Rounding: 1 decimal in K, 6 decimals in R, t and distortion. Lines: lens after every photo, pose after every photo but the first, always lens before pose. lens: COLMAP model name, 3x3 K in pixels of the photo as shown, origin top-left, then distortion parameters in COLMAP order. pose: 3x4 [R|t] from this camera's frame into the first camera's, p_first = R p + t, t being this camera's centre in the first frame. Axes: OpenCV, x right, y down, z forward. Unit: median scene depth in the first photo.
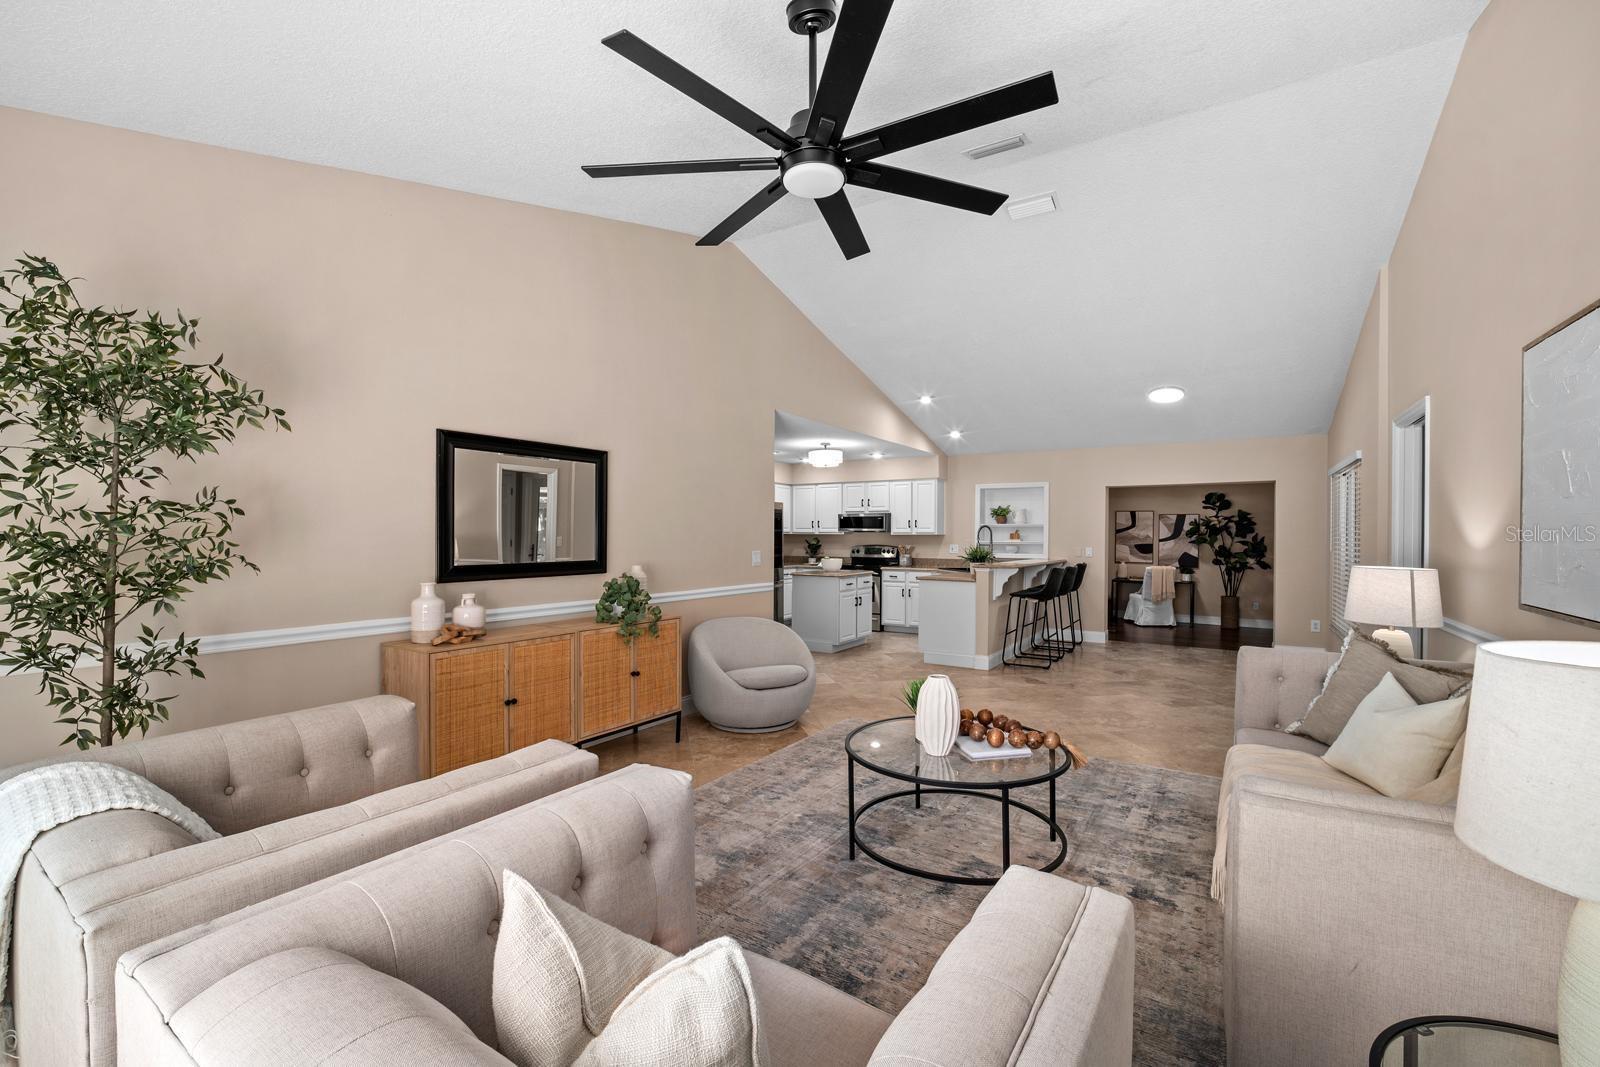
lens RADIAL K [[672.4, 0, 807.7], [0, 672.4, 542.6], [0, 0, 1]] dist [-0.015990, 0.001386]
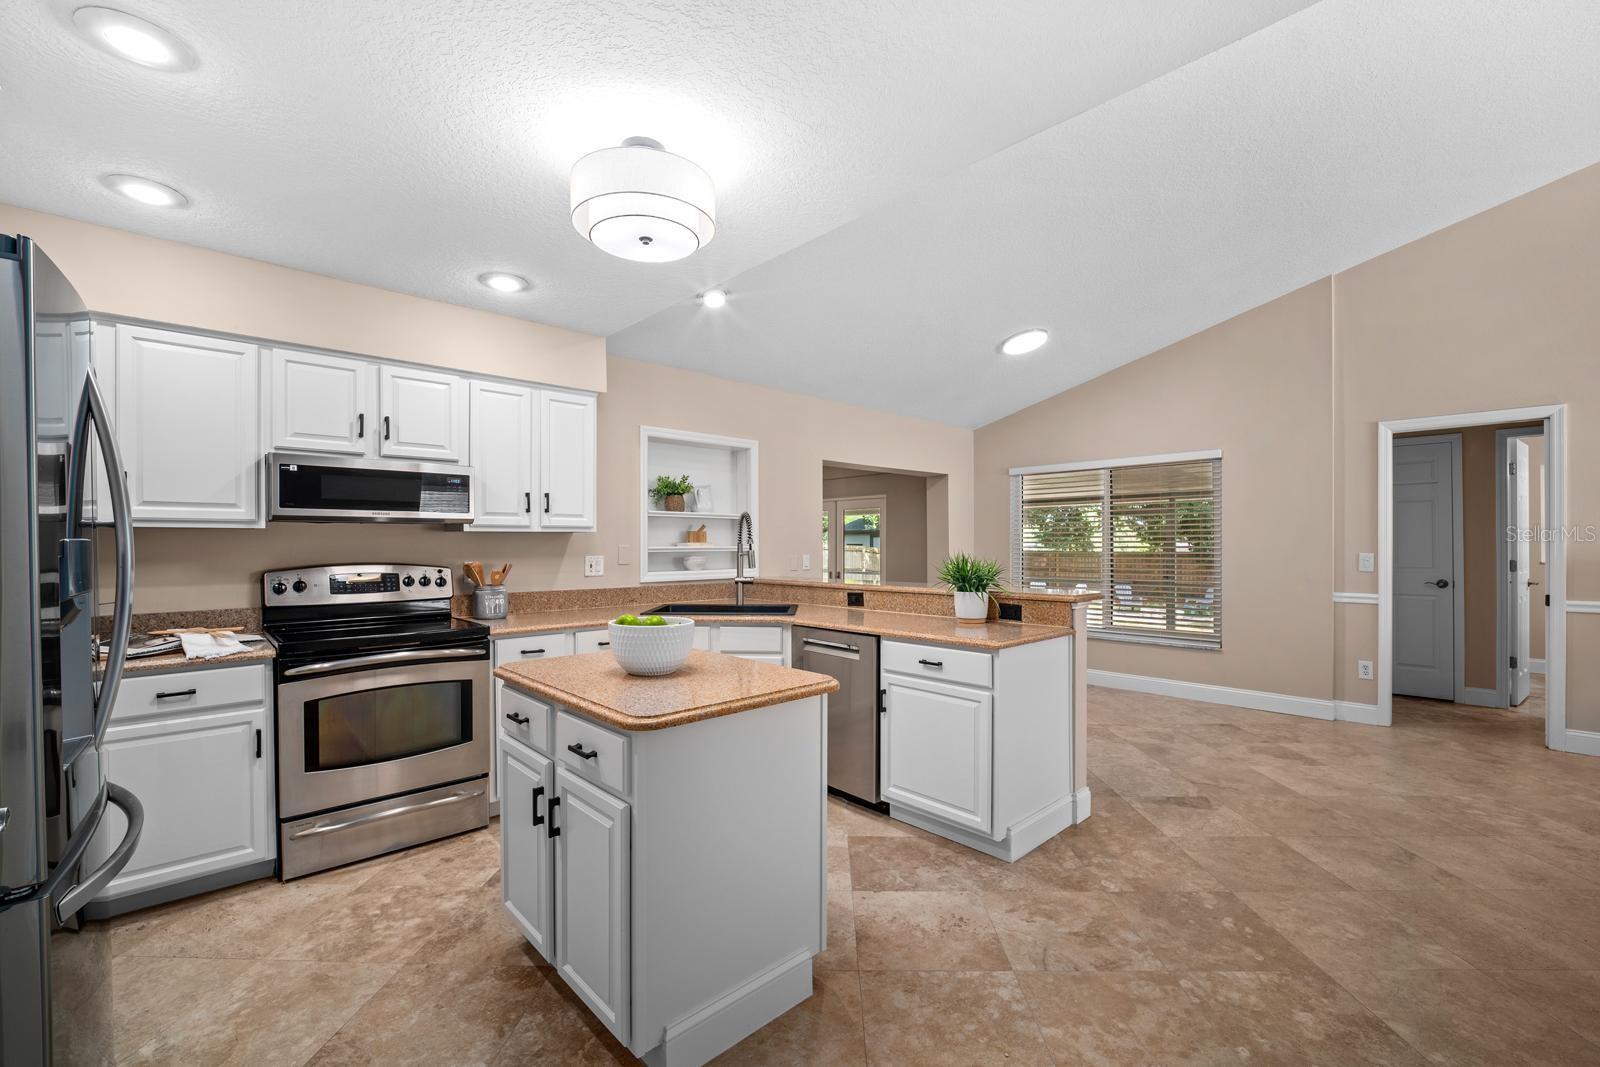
lens RADIAL K [[672.4, 0, 806.0], [0, 672.4, 547.1], [0, 0, 1]] dist [-0.015990, 0.001386]
pose [[0.252388, -0.012228, 0.967549, -0.178907], [0.013748, 0.999865, 0.009051, -0.004751], [-0.967528, 0.011017, 0.252522, 0.805716]]
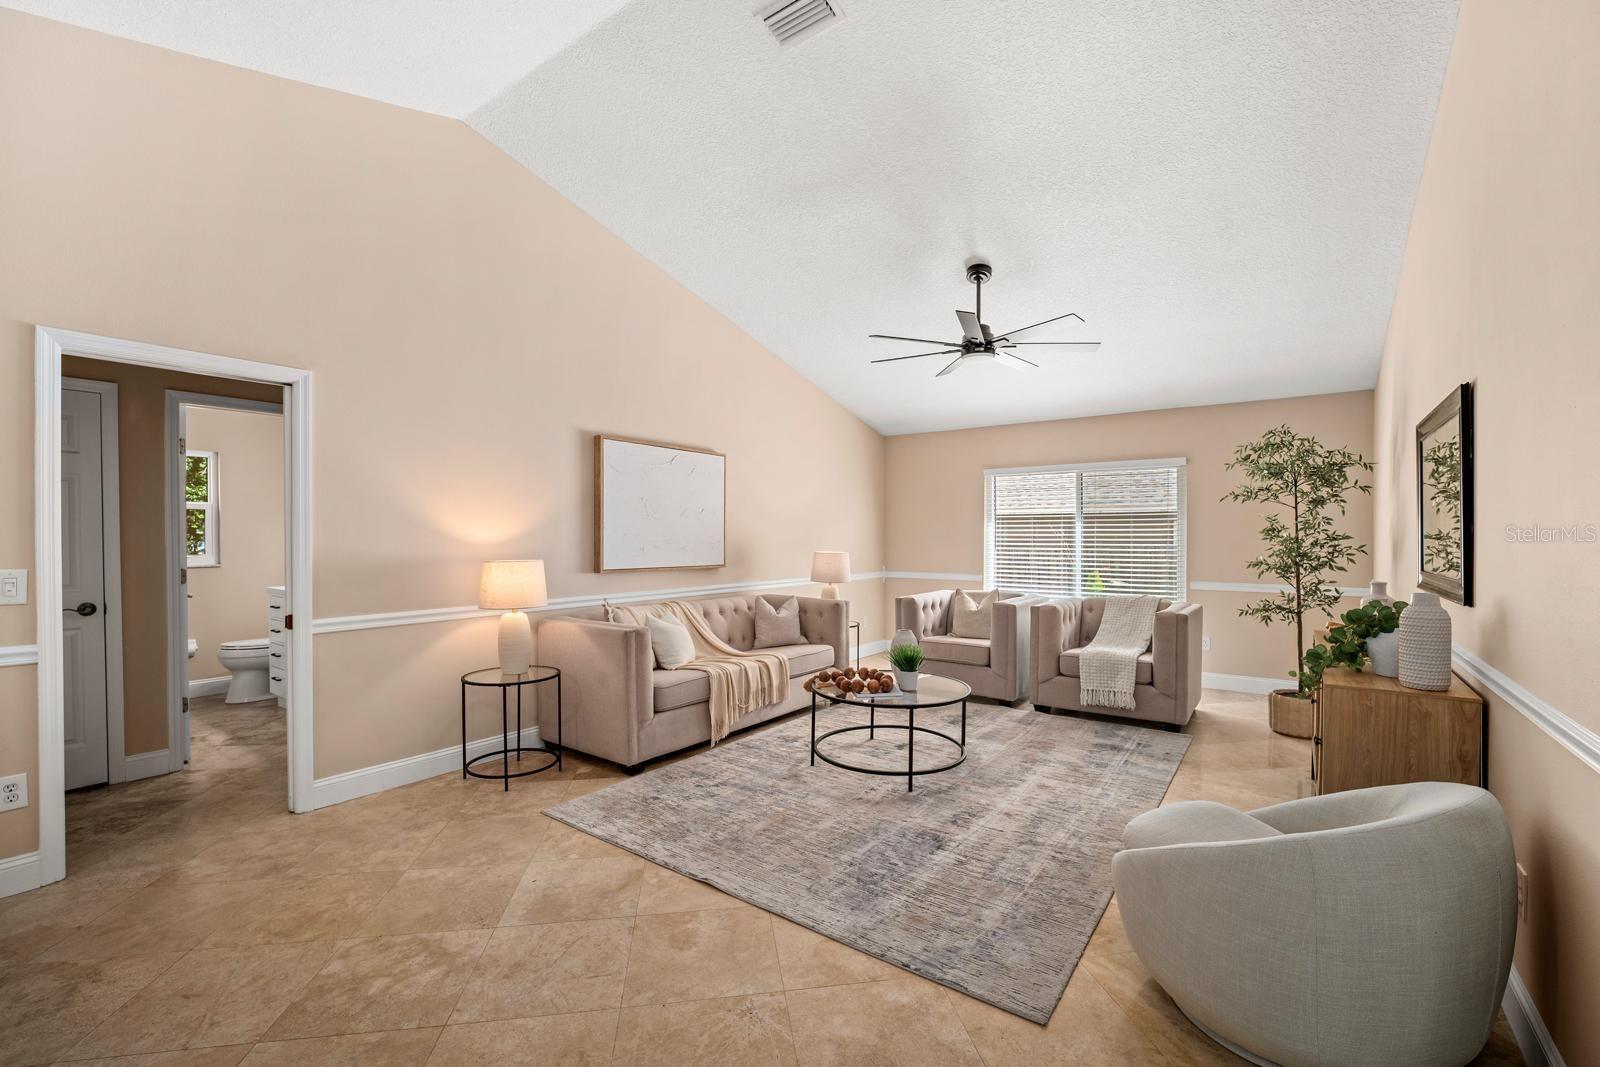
lens RADIAL K [[672.4, 0, 807.2], [0, 672.4, 536.6], [0, 0, 1]] dist [-0.015990, 0.001386]
pose [[-0.997553, -0.006603, 0.069599, 0.094807], [-0.005702, 0.999898, 0.013130, -0.008091], [-0.069678, 0.012701, -0.997489, 0.758243]]
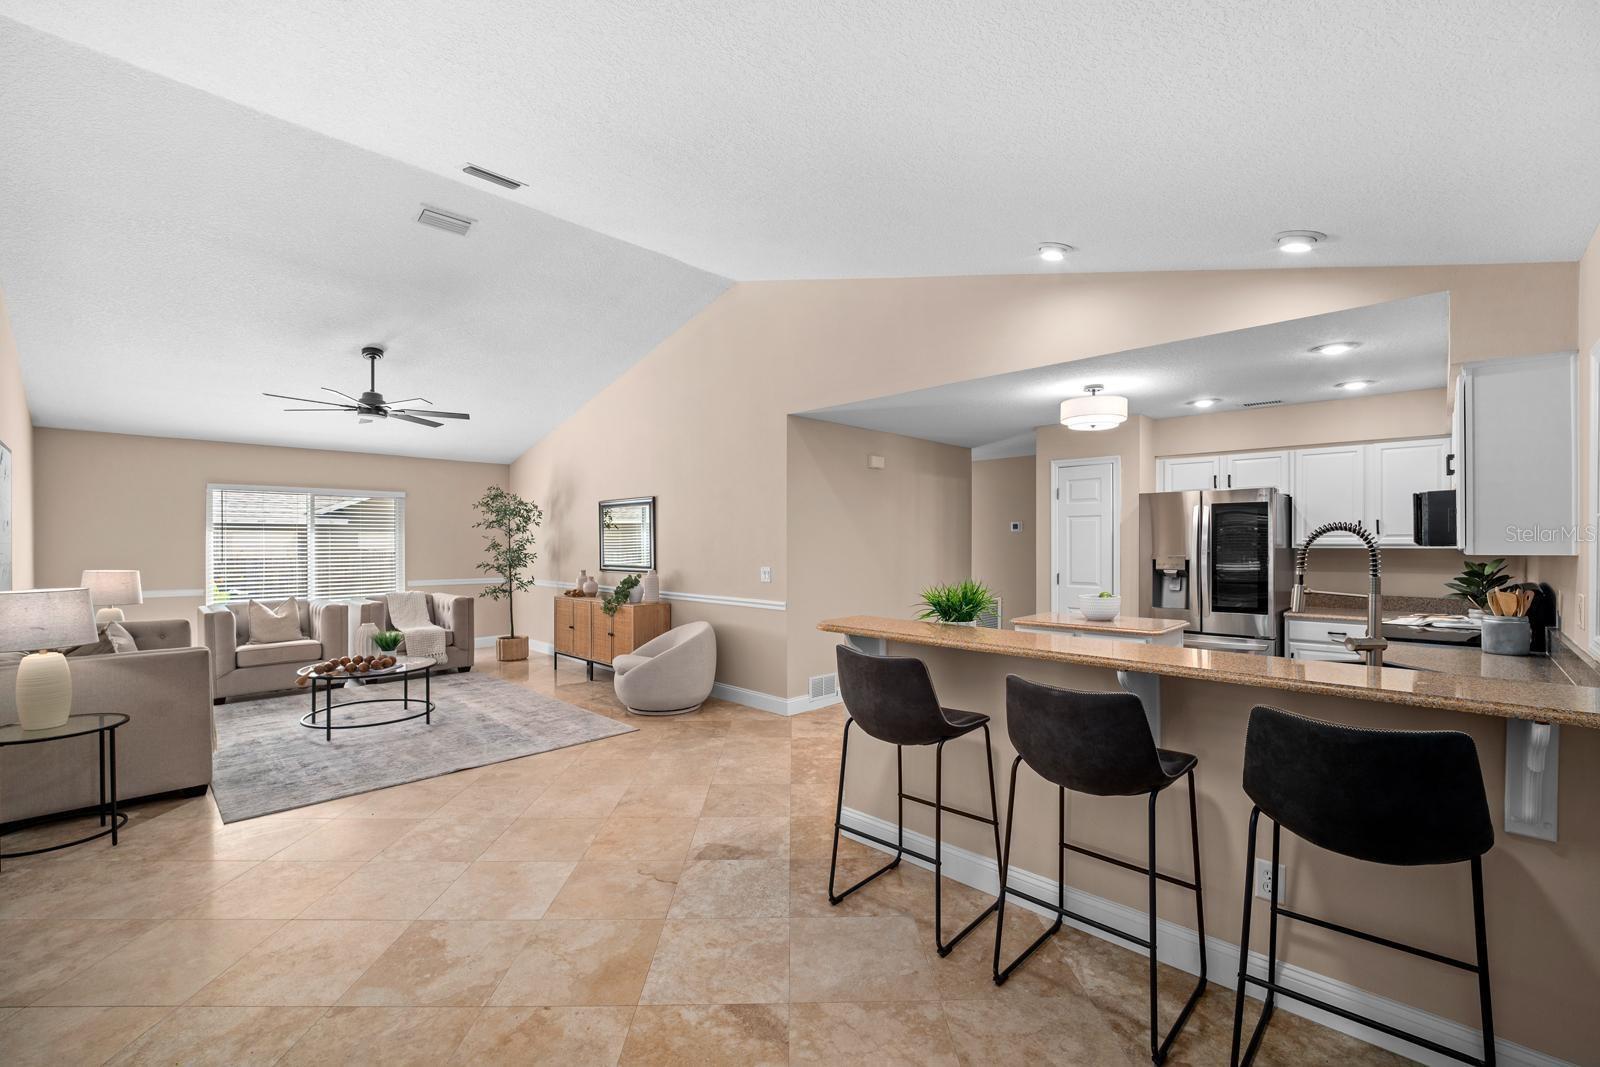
lens RADIAL K [[672.4, 0, 813.6], [0, 672.4, 535.6], [0, 0, 1]] dist [-0.015990, 0.001386]
pose [[-0.197077, -0.014741, -0.980277, 0.564347], [-0.011038, 0.999857, -0.012816, -0.014643], [0.980326, 0.008294, -0.197211, 0.806624]]
